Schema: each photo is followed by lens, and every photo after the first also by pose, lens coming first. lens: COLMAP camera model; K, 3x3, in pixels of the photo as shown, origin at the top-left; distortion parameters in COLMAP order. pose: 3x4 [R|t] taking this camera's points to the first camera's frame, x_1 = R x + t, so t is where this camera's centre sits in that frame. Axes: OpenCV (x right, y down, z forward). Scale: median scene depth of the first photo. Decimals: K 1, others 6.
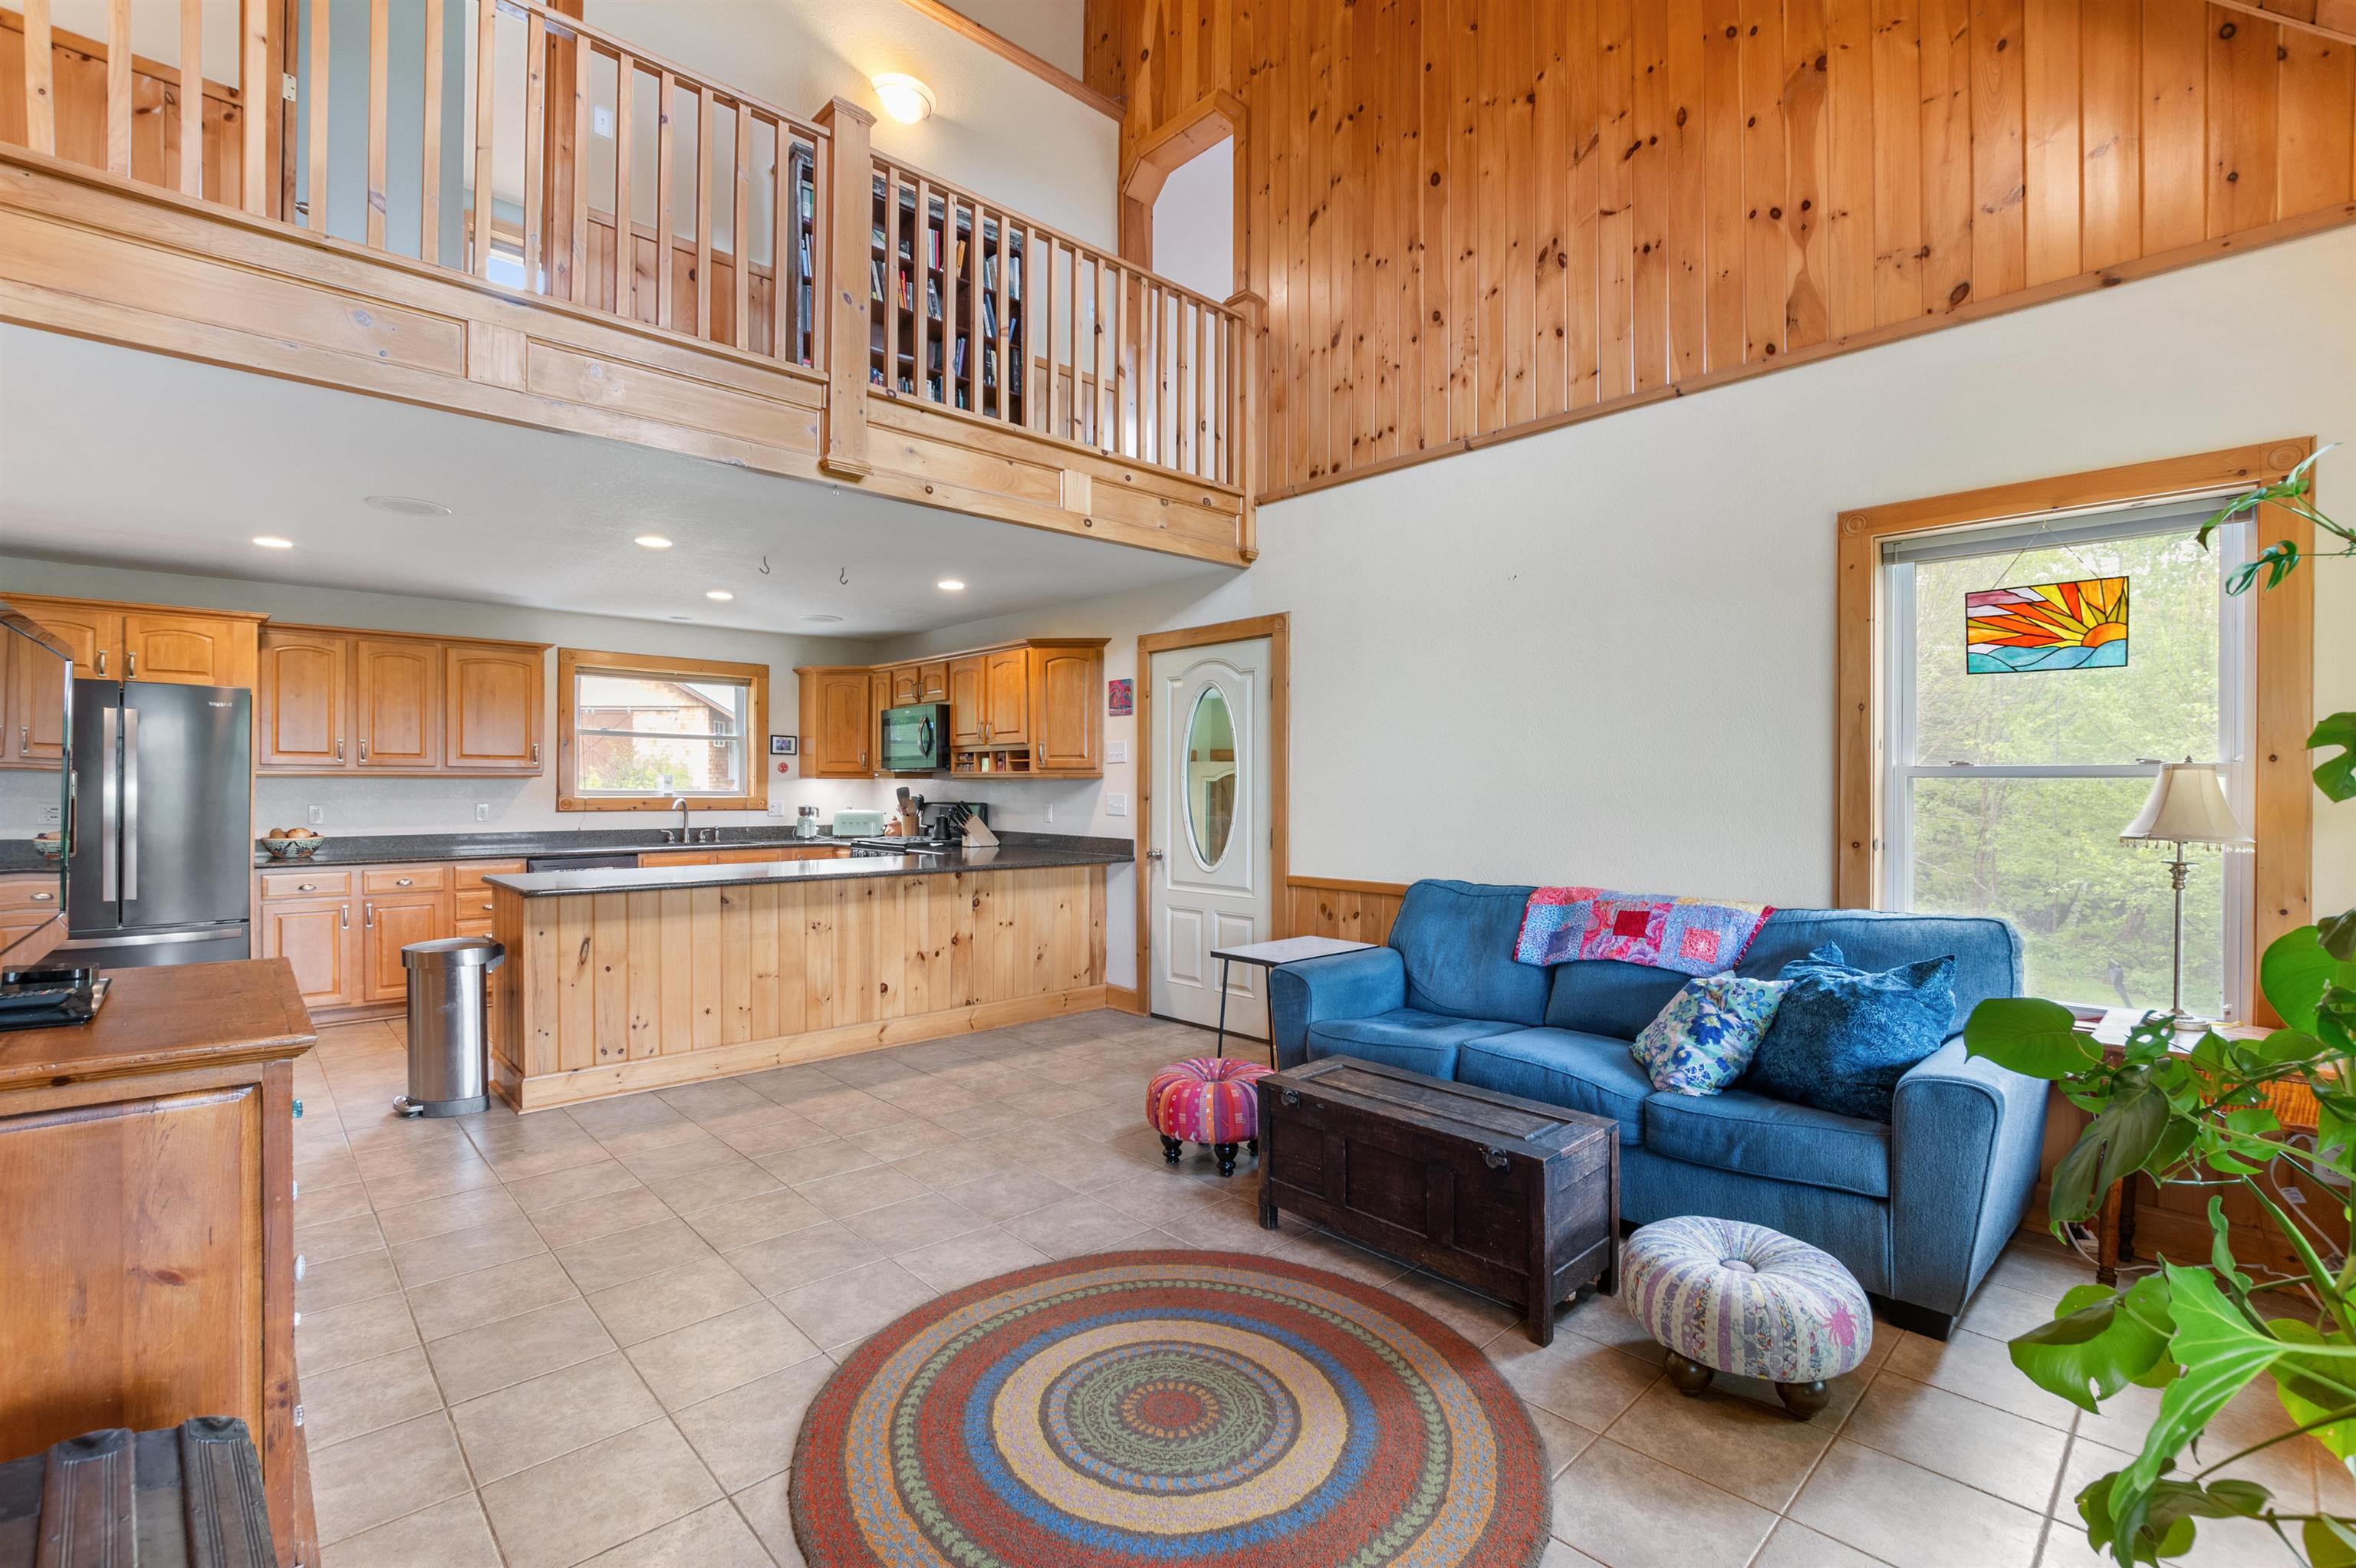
lens RADIAL K [[1042.4, 0, 1184.3], [0, 1042.4, 793.6], [0, 0, 1]] dist [-0.025391, 0.003536]
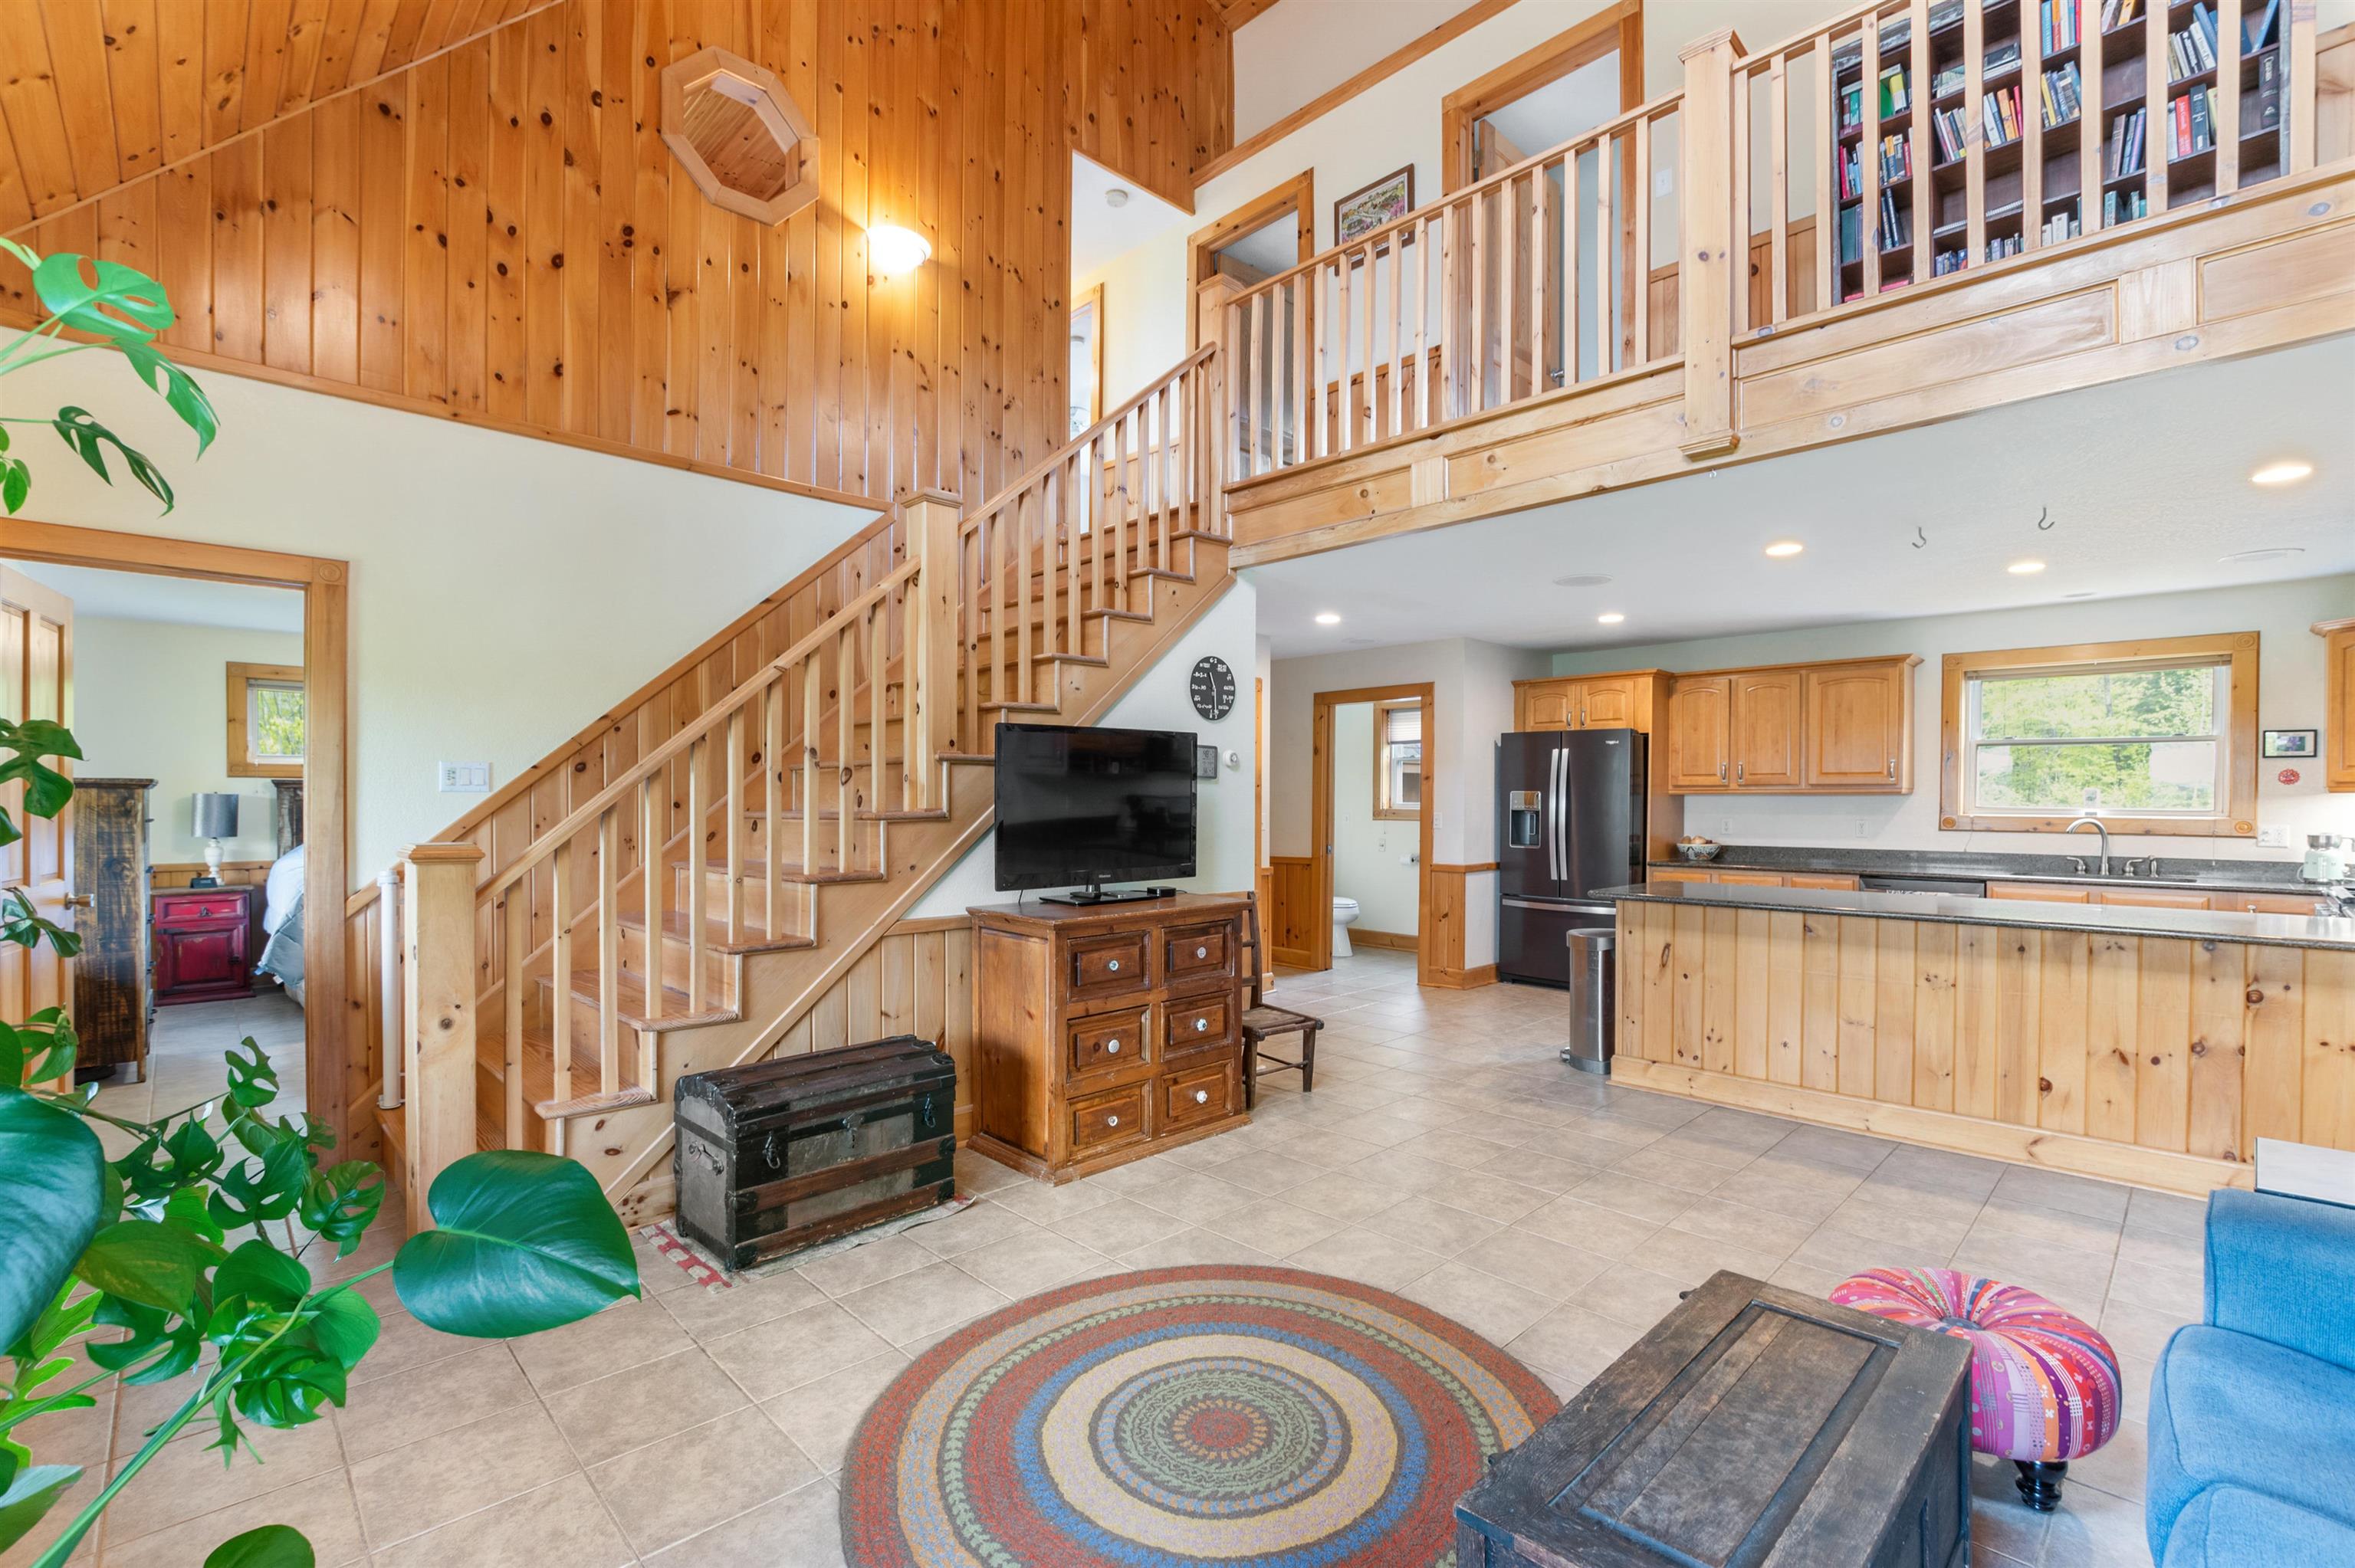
lens RADIAL K [[1042.0, 0, 1183.5], [0, 1042.0, 808.8], [0, 0, 1]] dist [-0.025391, 0.003536]
pose [[0.011021, 0.007337, -0.999912, 0.448344], [-0.009679, 0.999927, 0.007230, -0.003199], [0.999892, 0.009598, 0.011091, 0.436006]]
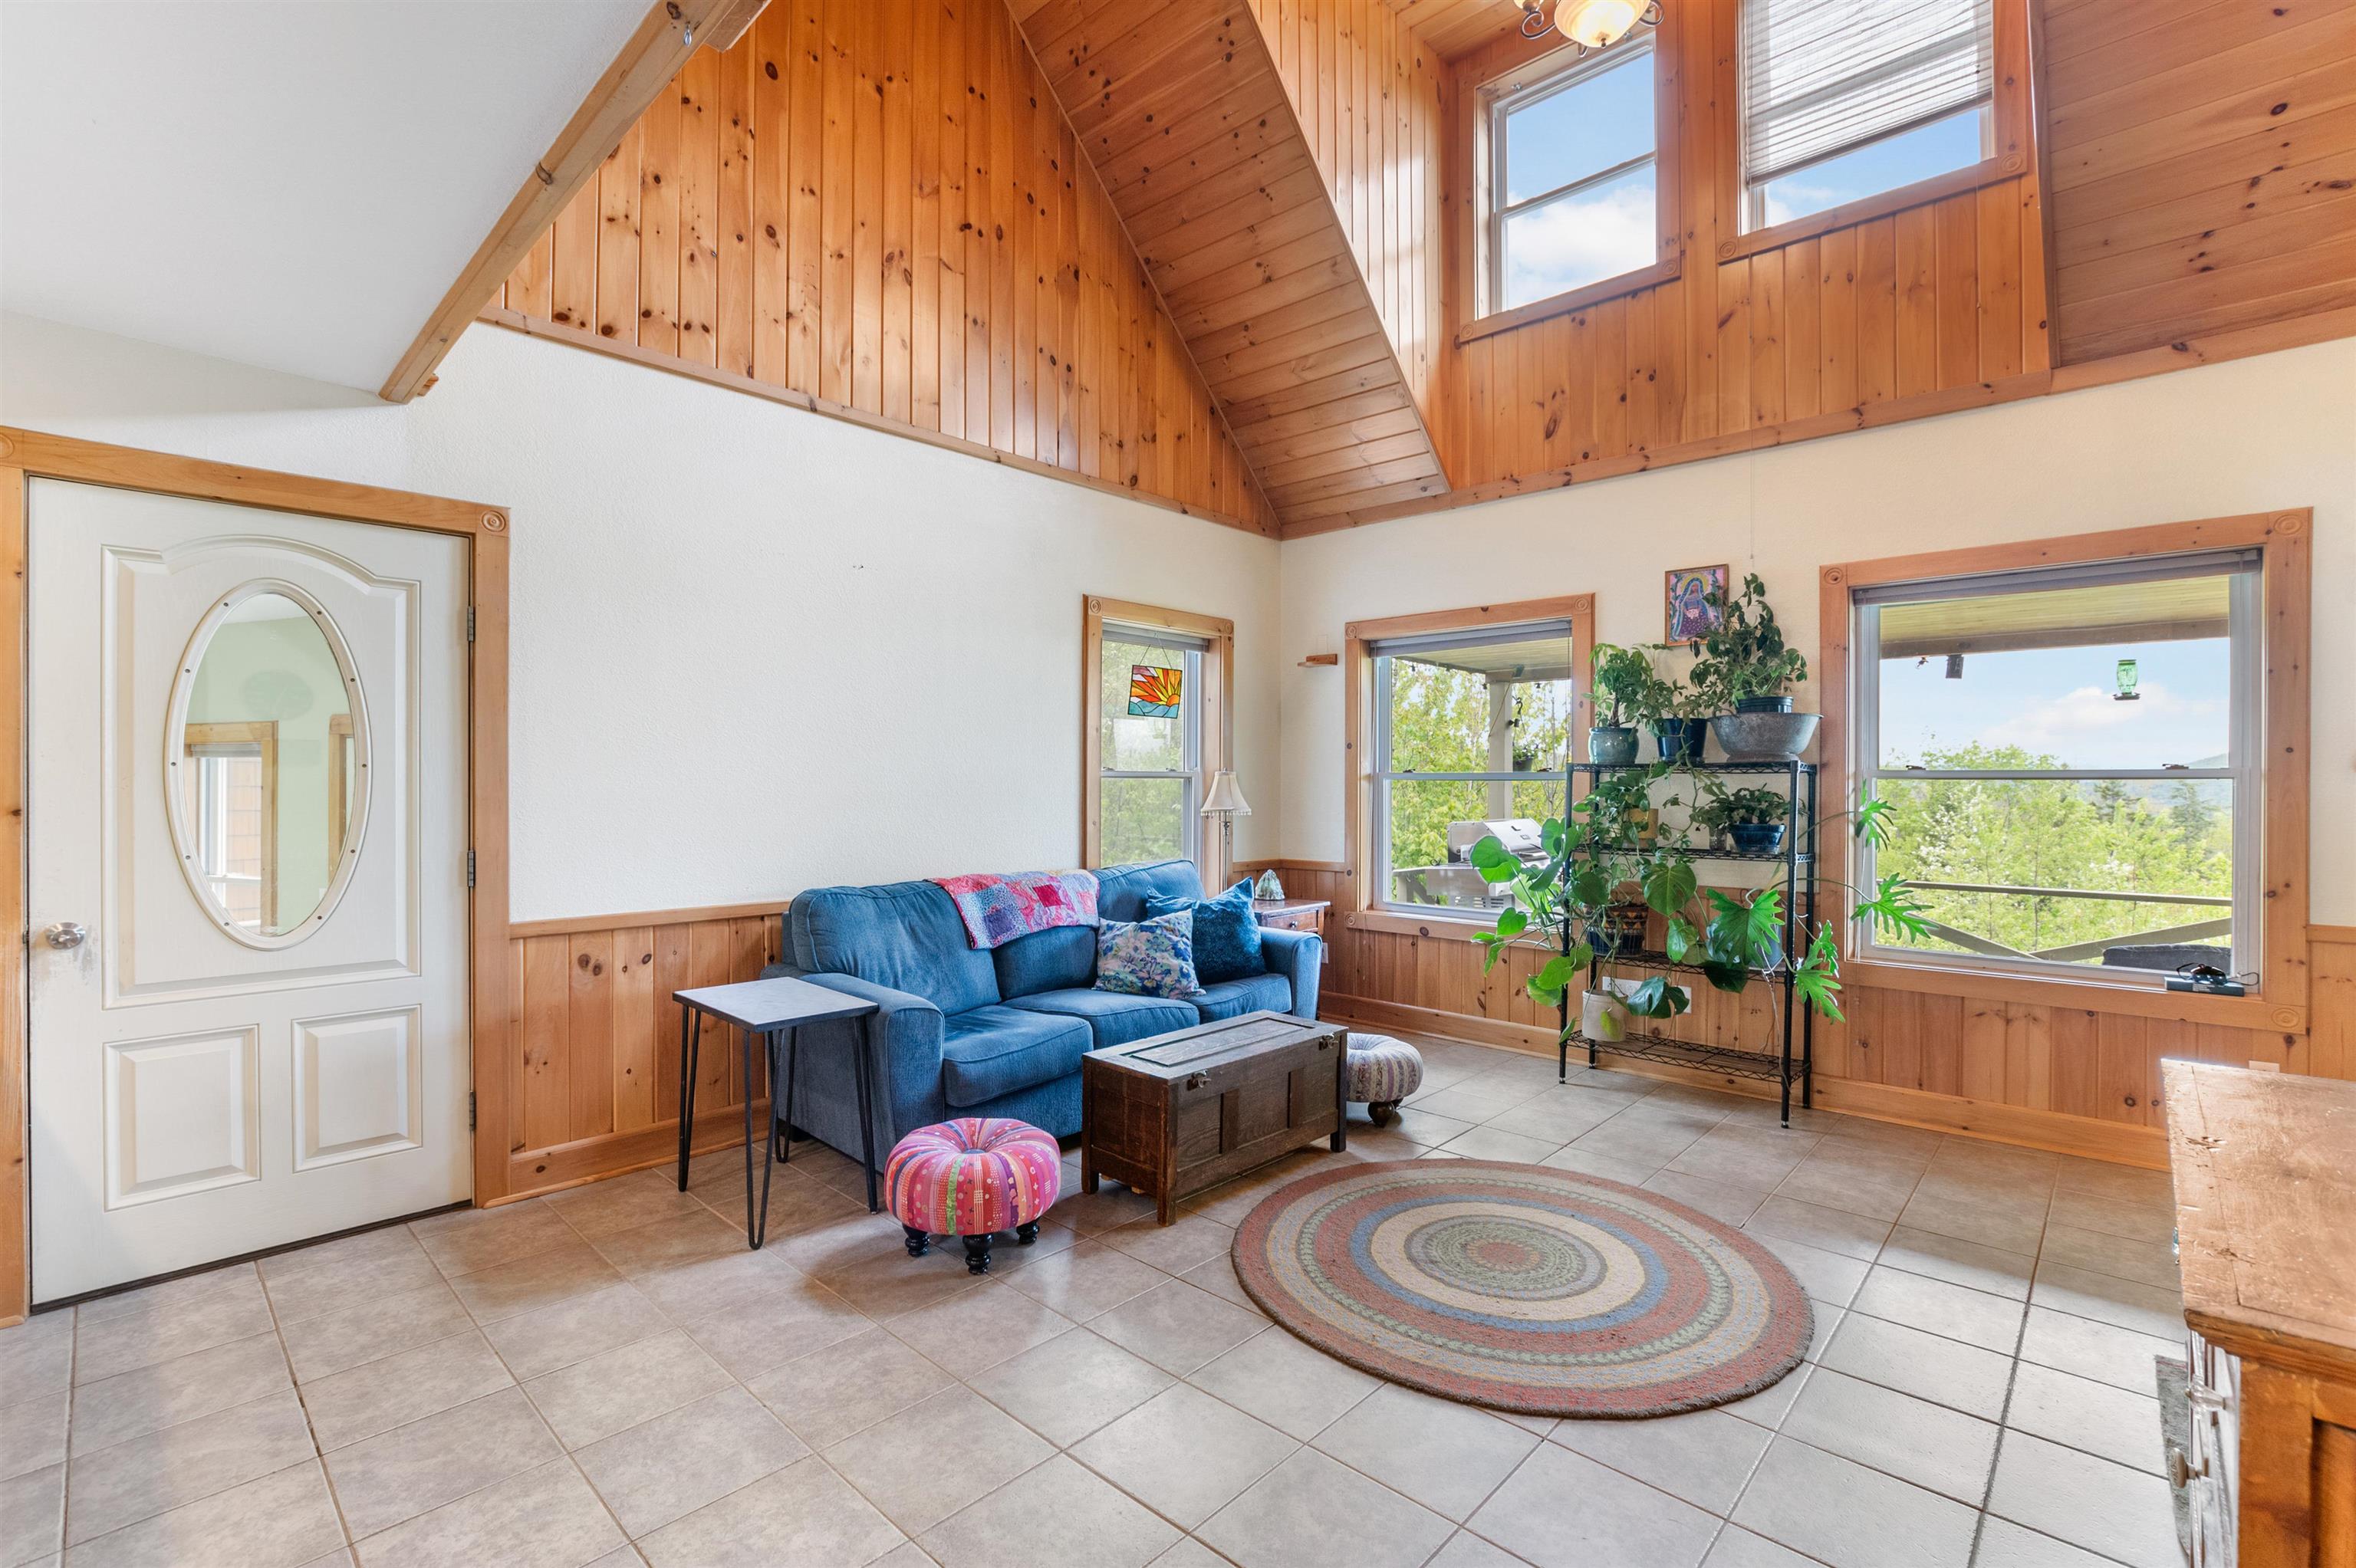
lens RADIAL K [[1042.4, 0, 1195.1], [0, 1042.4, 787.7], [0, 0, 1]] dist [-0.025391, 0.003536]
pose [[-0.068368, -0.004850, 0.997648, -0.601682], [0.004995, 0.999974, 0.005204, -0.005711], [-0.997648, 0.005339, -0.068342, 0.680930]]
